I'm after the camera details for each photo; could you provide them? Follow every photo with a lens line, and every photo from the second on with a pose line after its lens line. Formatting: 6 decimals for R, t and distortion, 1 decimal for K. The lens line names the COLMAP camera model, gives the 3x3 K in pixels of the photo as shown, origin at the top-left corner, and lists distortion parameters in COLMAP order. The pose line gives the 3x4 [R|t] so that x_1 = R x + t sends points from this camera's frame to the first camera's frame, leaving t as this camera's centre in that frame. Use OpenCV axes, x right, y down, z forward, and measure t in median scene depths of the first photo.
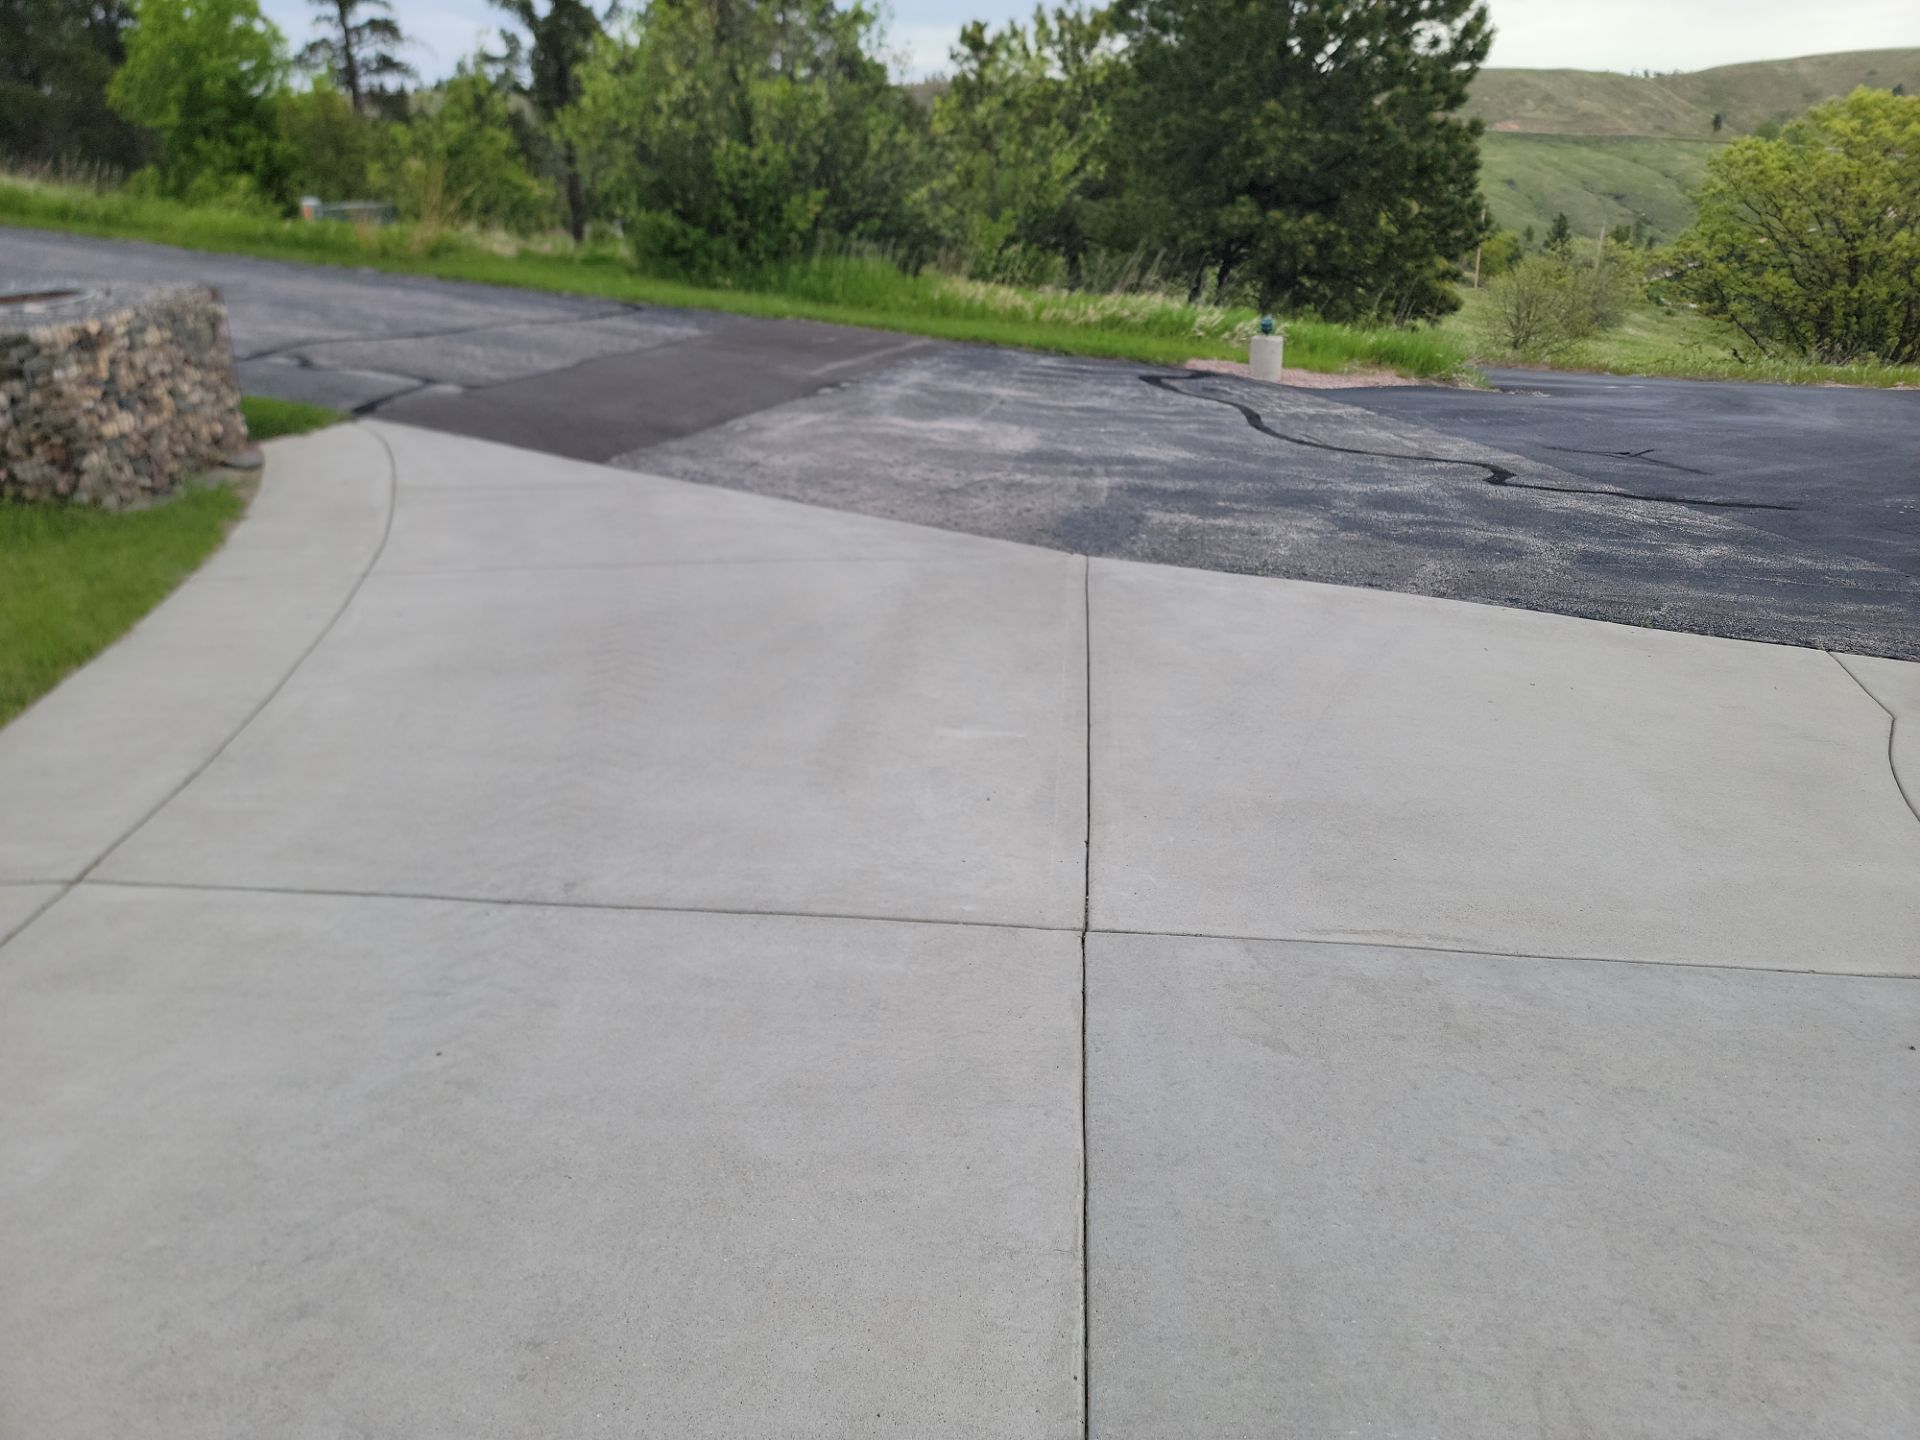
lens RADIAL K [[1412.5, 0, 1042.0], [0, 1412.5, 728.0], [0, 0, 1]] dist [0.109415, -0.107484]
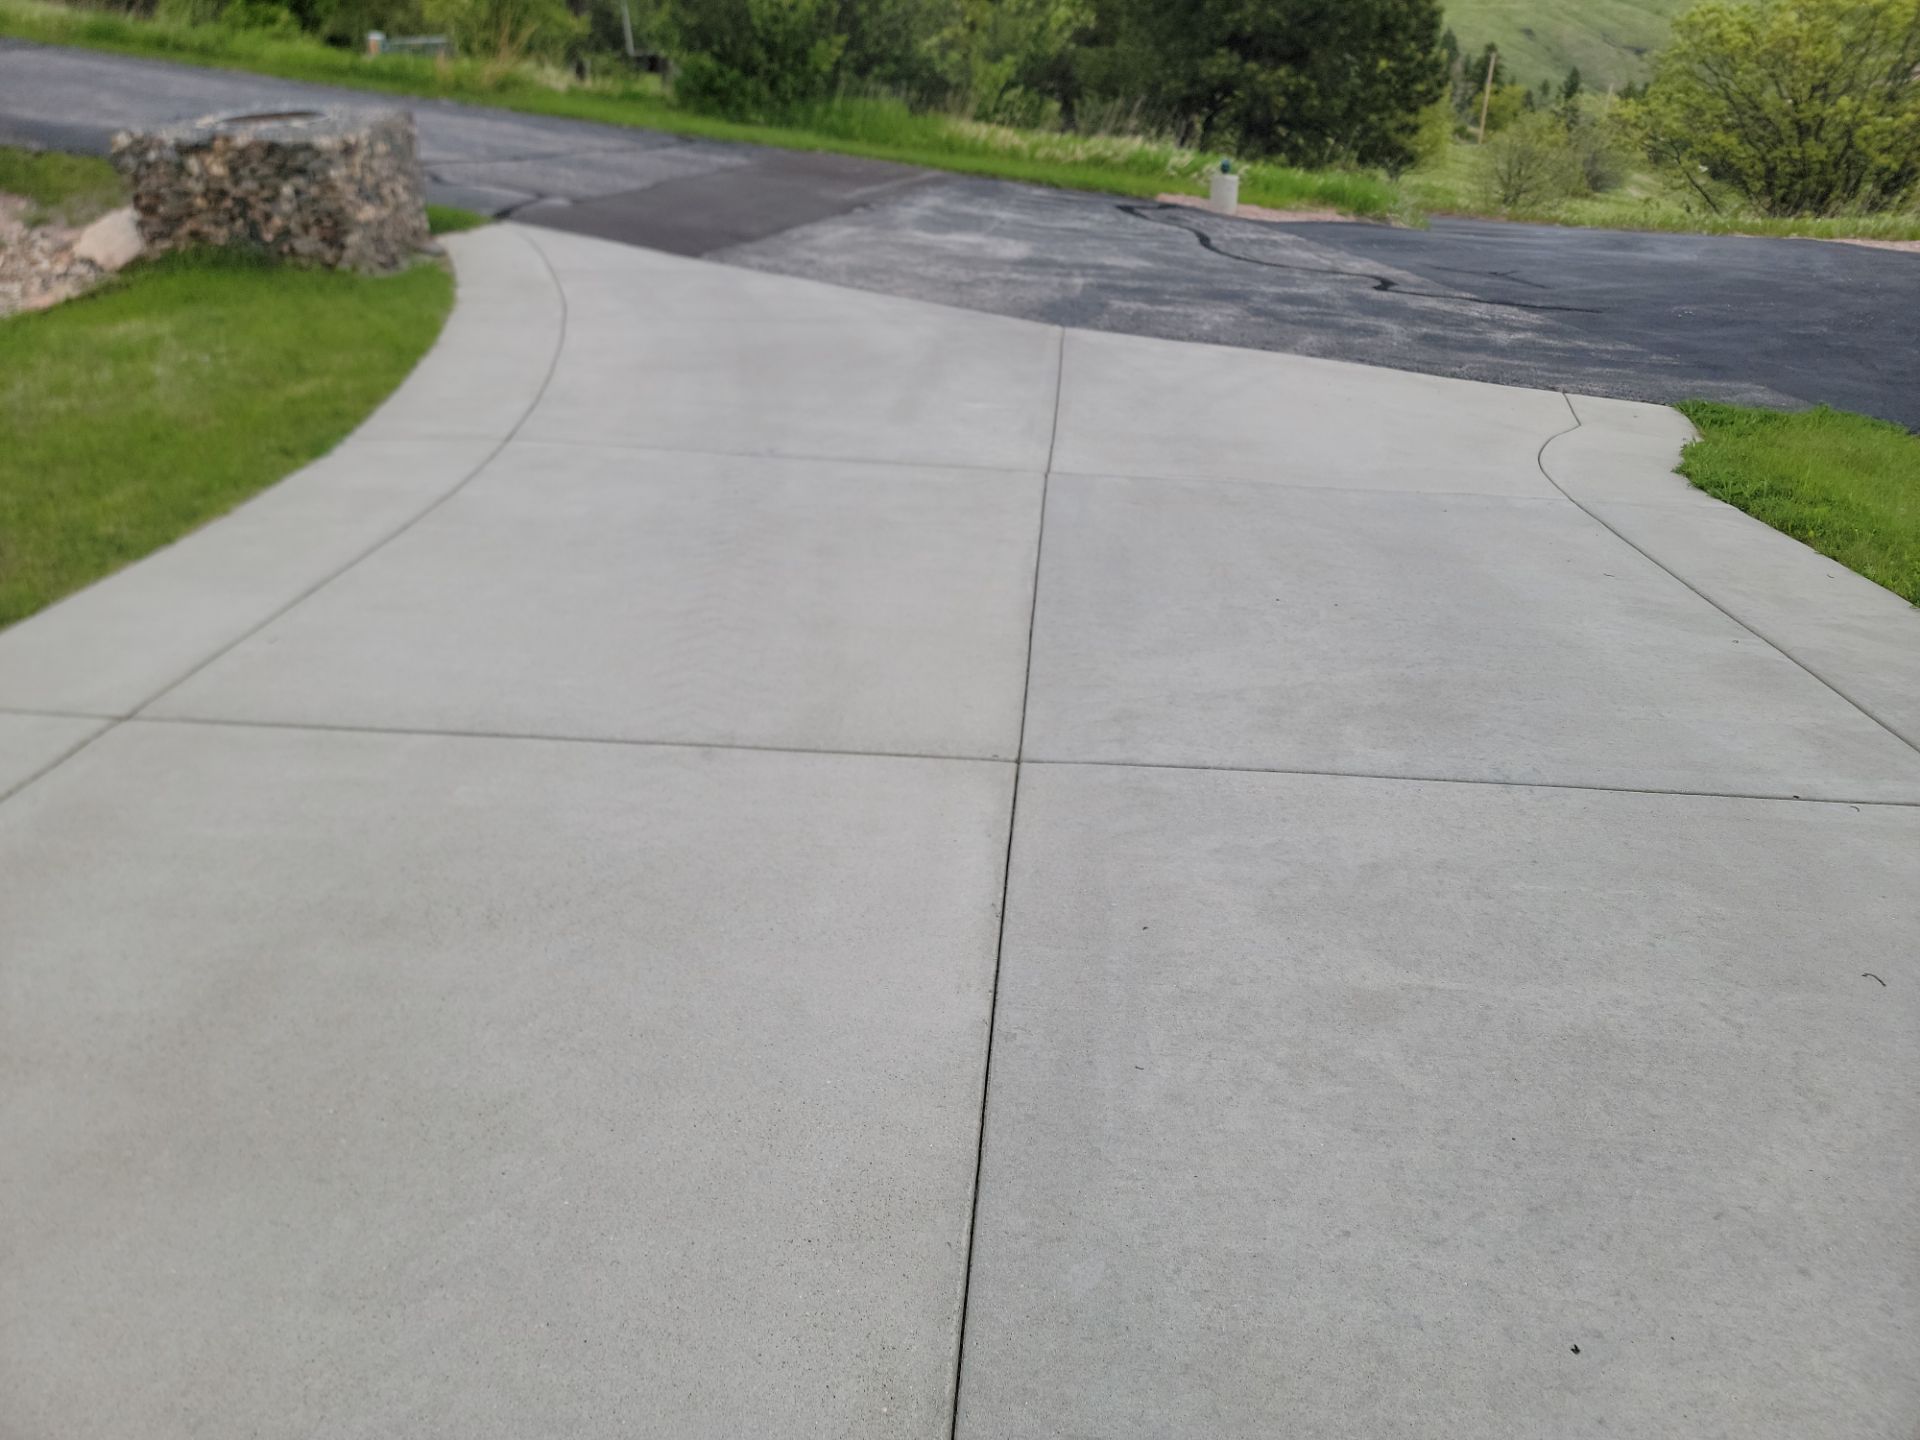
lens RADIAL K [[1433.5, 0, 1018.3], [0, 1433.5, 716.5], [0, 0, 1]] dist [0.091479, -0.083517]
pose [[0.999708, 0.023623, -0.005005, 0.001921], [-0.023137, 0.996400, 0.081563, 0.070216], [0.006914, -0.081424, 0.996656, -0.212277]]
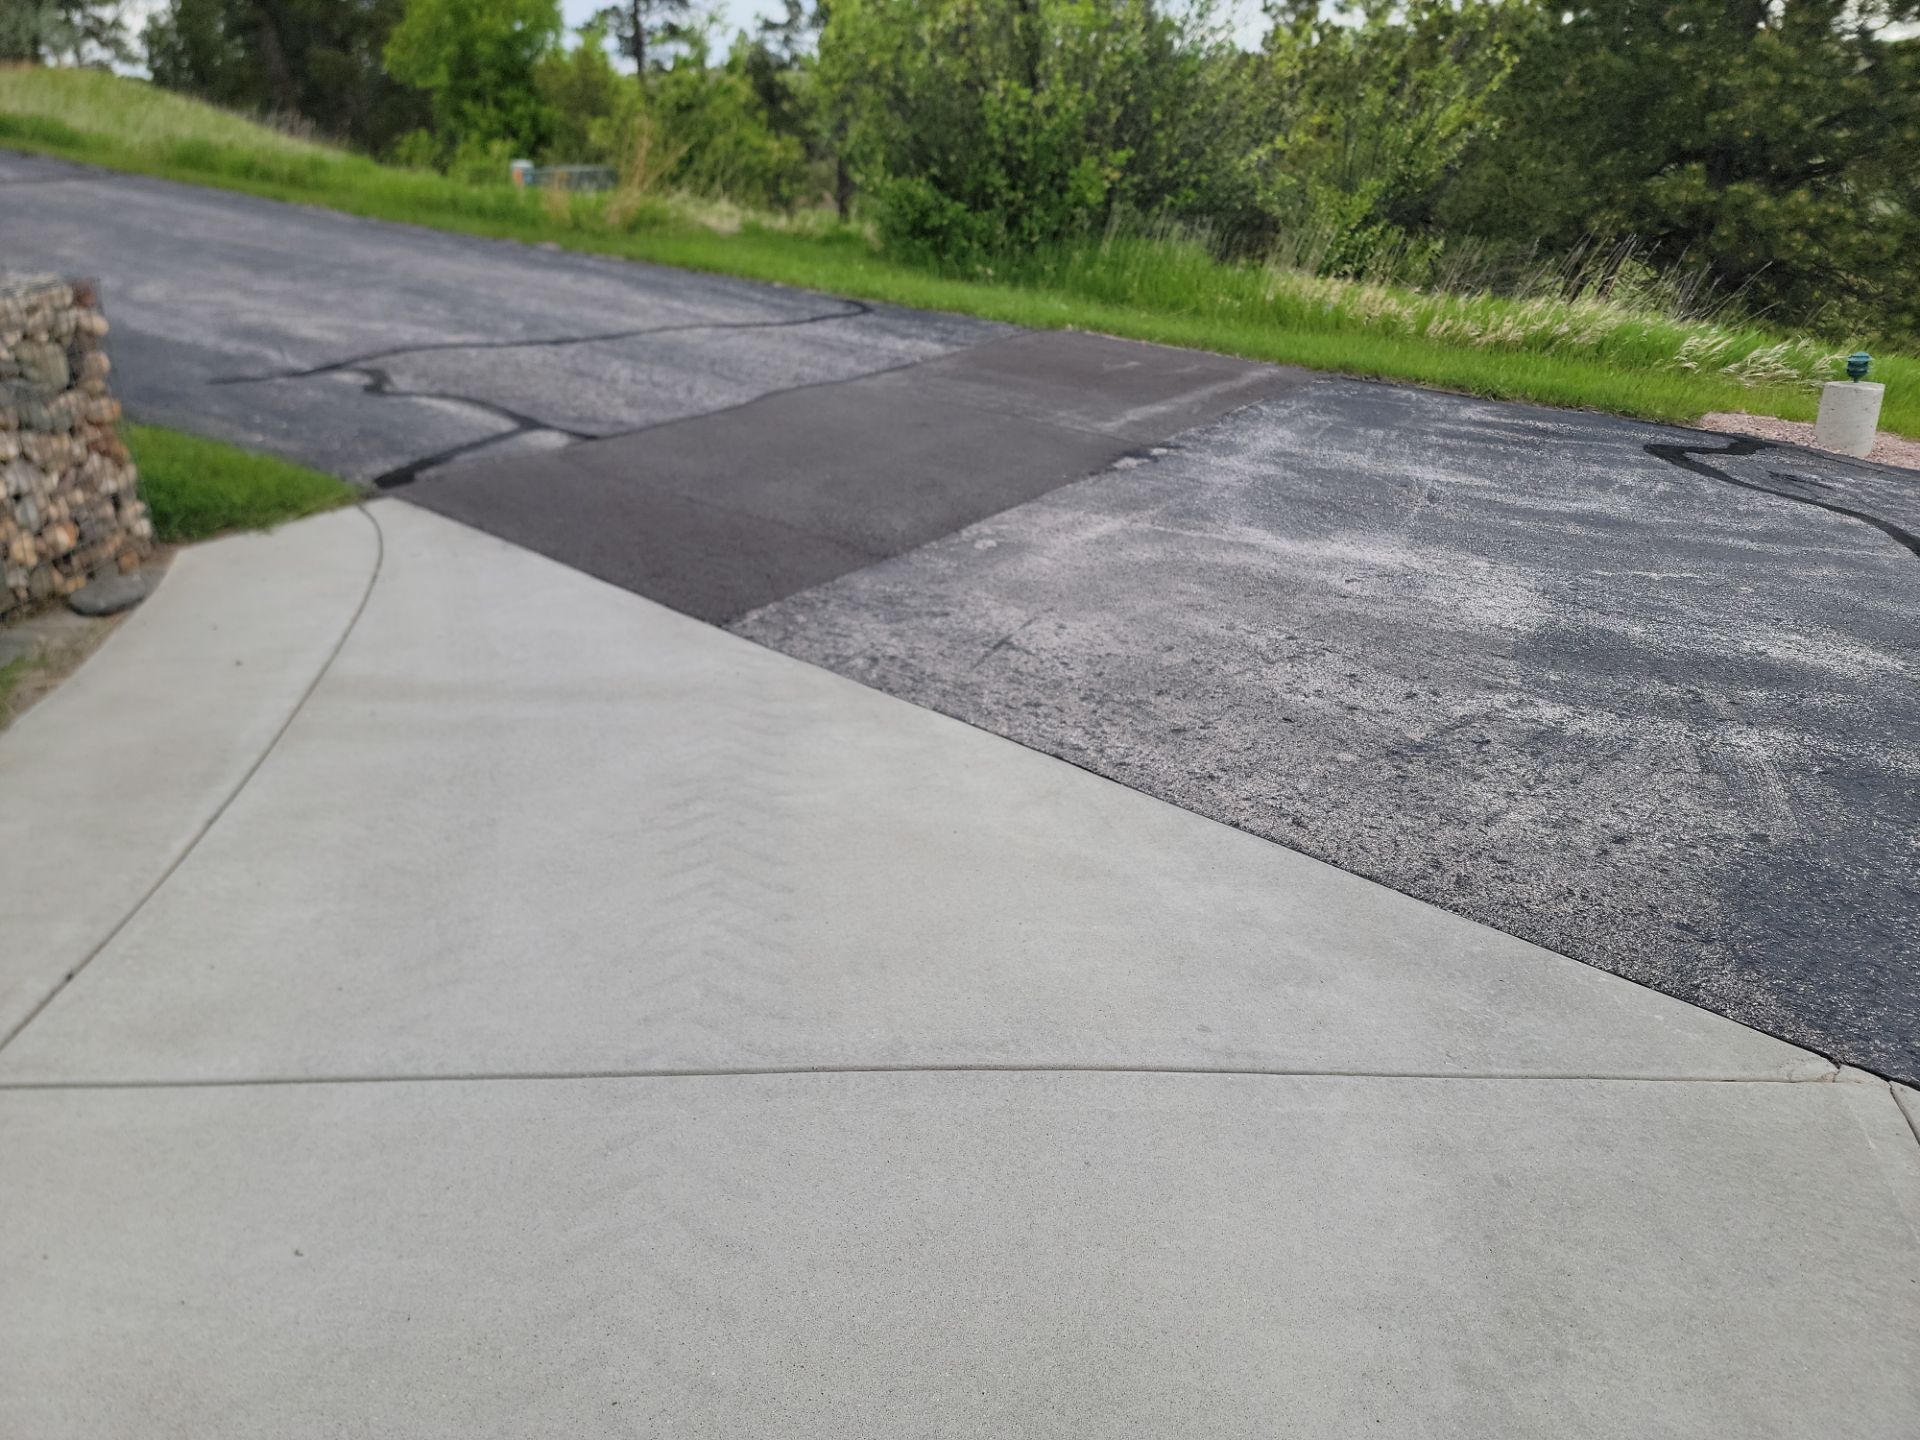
lens RADIAL K [[1433.5, 0, 1018.3], [0, 1433.5, 716.5], [0, 0, 1]] dist [0.091479, -0.083517]
pose [[0.981799, 0.079607, -0.172435, -0.062566], [-0.079393, 0.996810, 0.008147, -0.097817], [0.172534, 0.005691, 0.984987, 0.291205]]
